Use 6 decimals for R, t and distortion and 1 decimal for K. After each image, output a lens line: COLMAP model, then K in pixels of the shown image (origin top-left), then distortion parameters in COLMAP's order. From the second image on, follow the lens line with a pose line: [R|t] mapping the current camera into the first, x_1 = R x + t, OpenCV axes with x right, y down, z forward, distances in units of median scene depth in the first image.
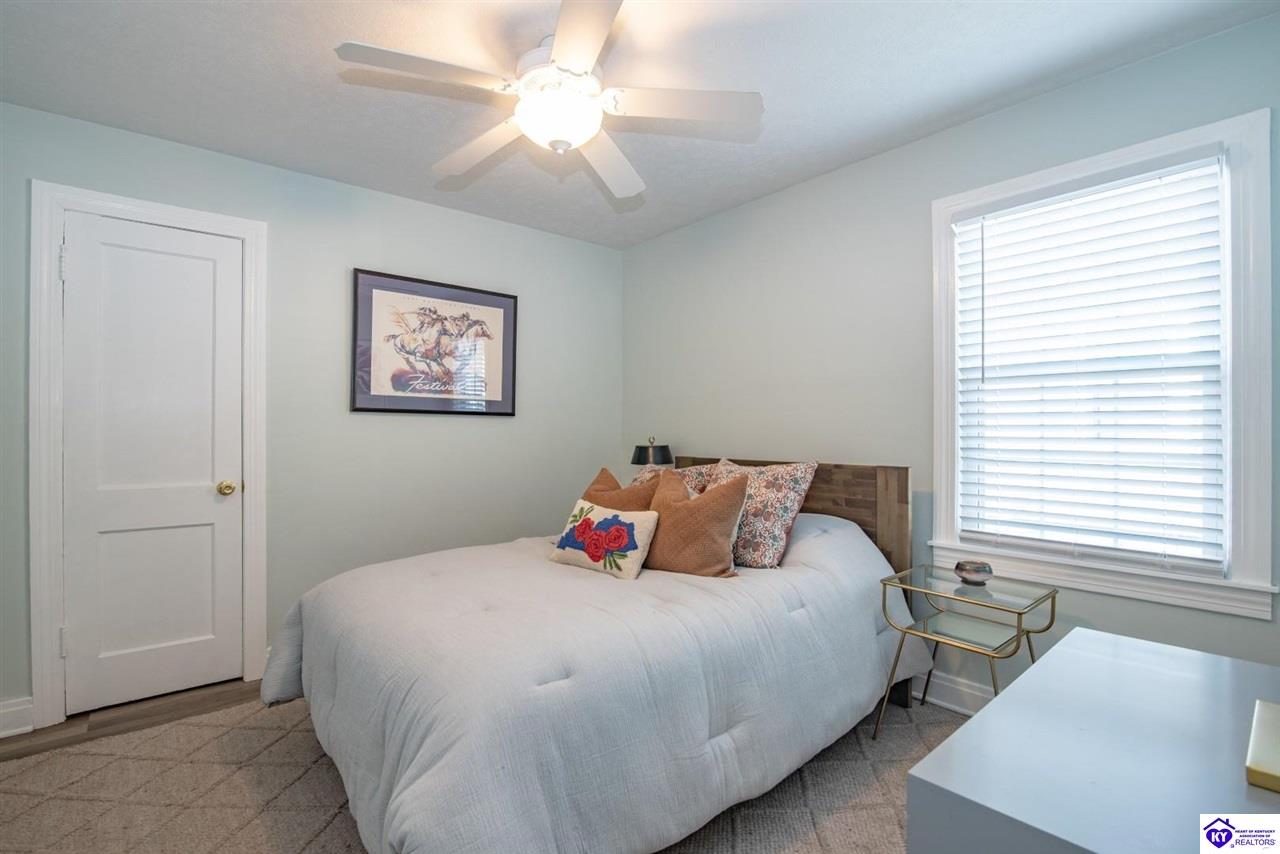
lens RADIAL K [[595.4, 0, 640.0], [0, 595.4, 427.0], [0, 0, 1]] dist [-0.010363, -0.000345]
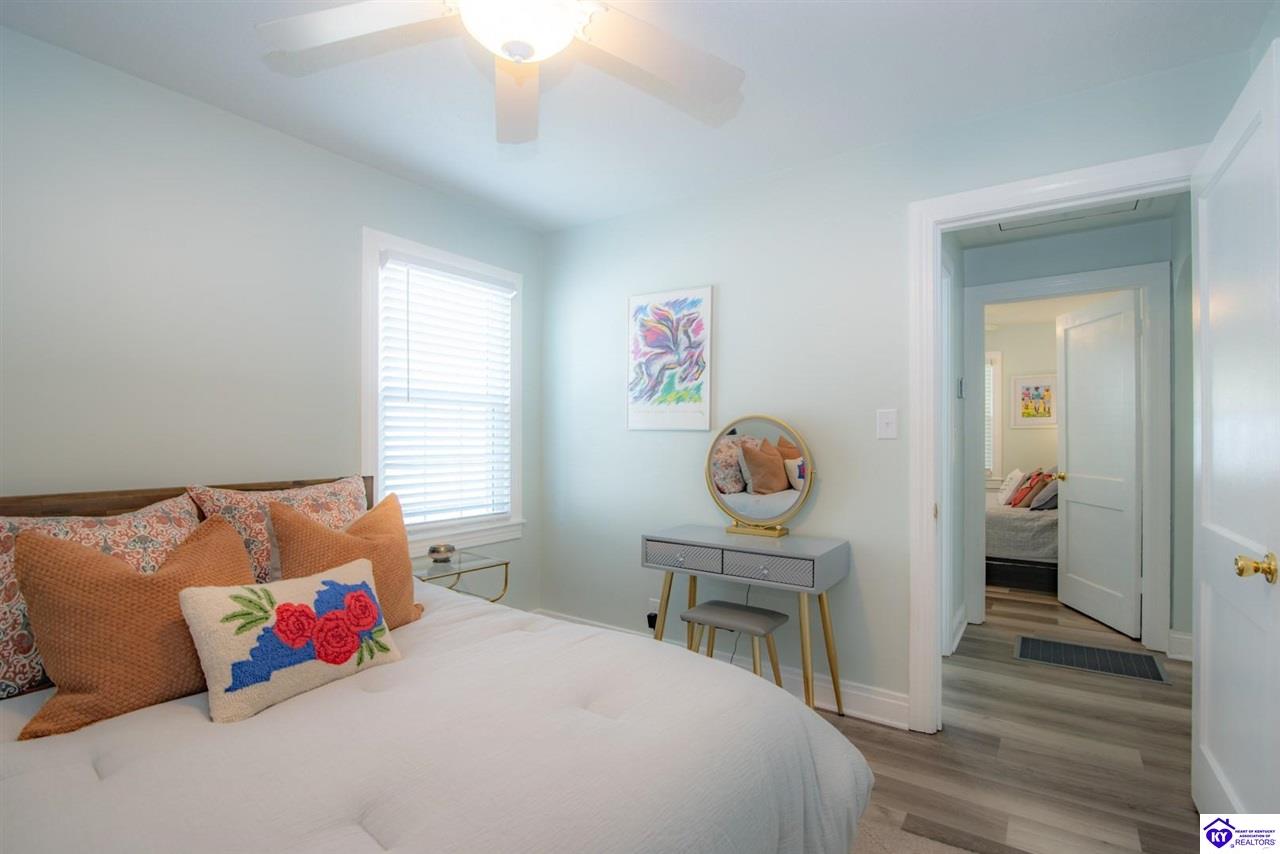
lens RADIAL K [[595.4, 0, 640.0], [0, 595.4, 427.0], [0, 0, 1]] dist [-0.010363, -0.000345]
pose [[-0.263355, 0.020372, 0.964484, -0.736510], [-0.004420, 0.999741, -0.022323, 0.003049], [-0.964689, -0.010142, -0.263197, 0.883711]]
